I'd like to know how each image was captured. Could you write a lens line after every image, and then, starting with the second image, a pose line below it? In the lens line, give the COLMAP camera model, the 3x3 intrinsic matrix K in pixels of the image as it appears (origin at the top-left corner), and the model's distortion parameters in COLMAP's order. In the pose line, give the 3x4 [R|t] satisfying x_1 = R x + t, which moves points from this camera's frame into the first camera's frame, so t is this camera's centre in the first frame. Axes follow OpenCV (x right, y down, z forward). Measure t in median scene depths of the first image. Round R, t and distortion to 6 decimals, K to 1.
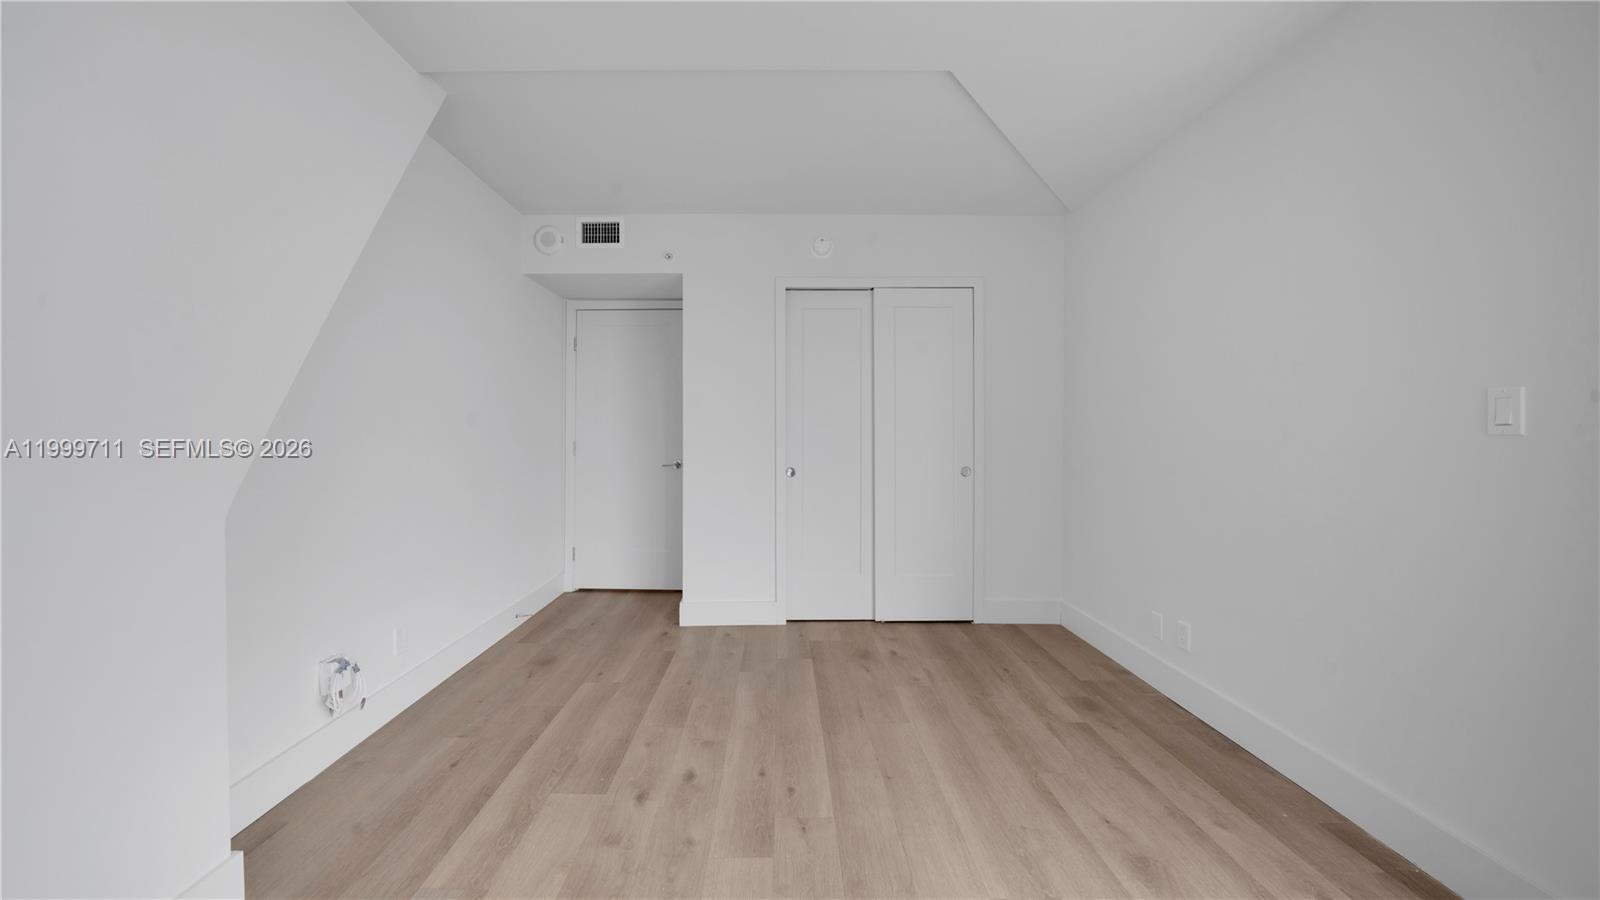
lens RADIAL K [[633.7, 0, 798.6], [0, 633.7, 441.3], [0, 0, 1]] dist [-0.009175, 0.002103]
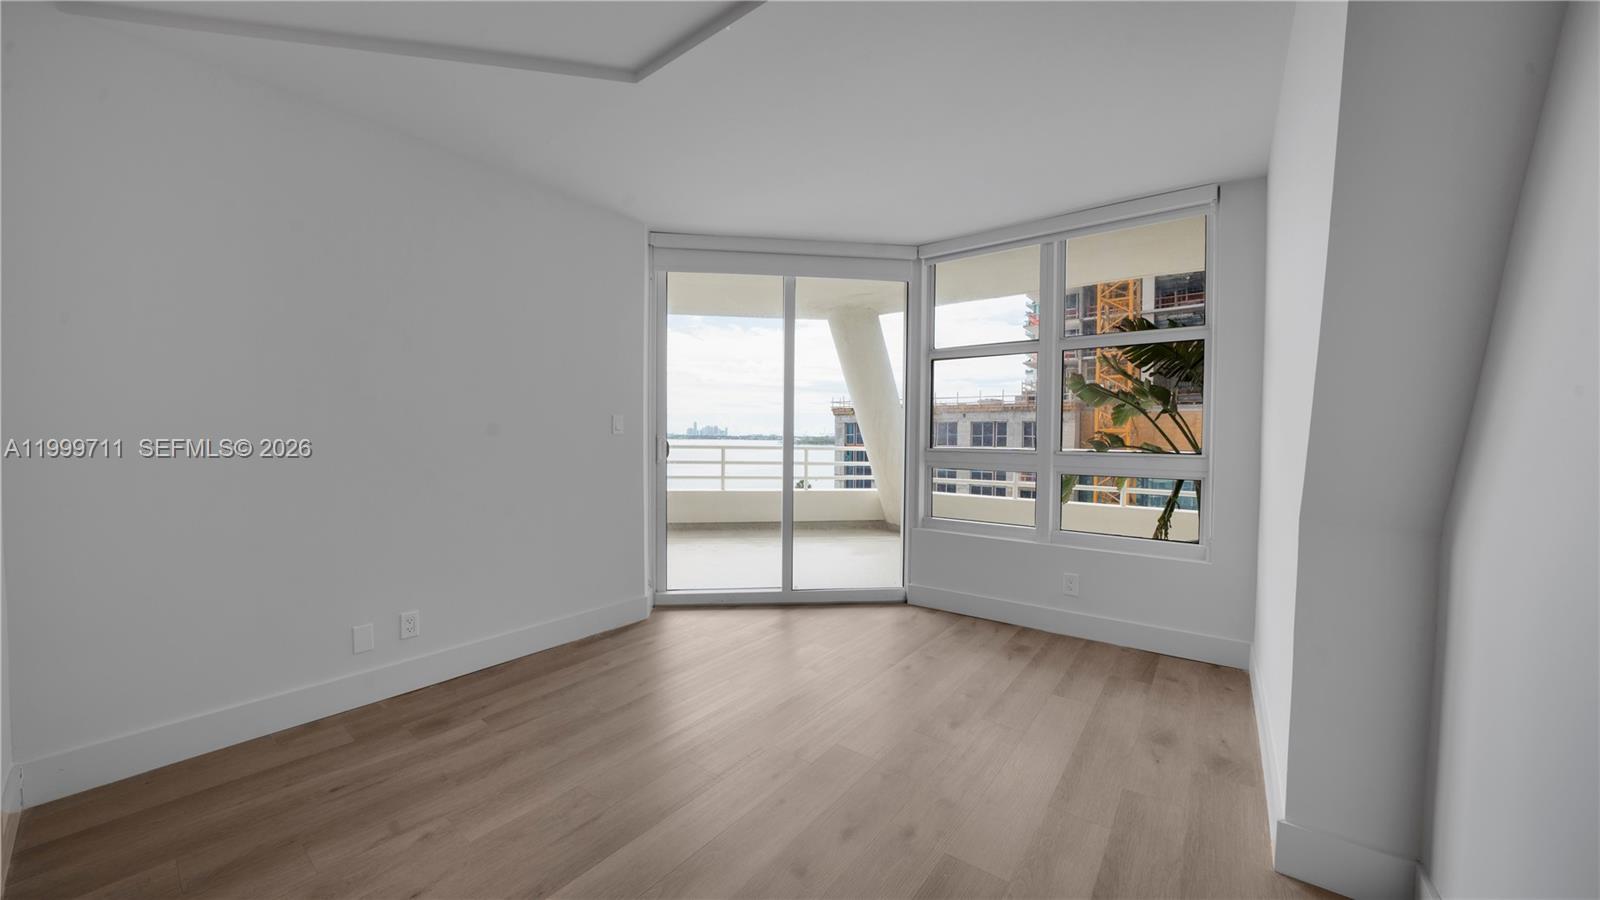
lens RADIAL K [[557.3, 0, 794.8], [0, 557.3, 450.0], [0, 0, 1]] dist [-0.022544, 0.001481]
pose [[-0.787619, -0.023770, 0.615703, -0.478455], [0.002363, 0.999132, 0.041596, -0.023464], [-0.616158, 0.034217, -0.786879, 1.367382]]
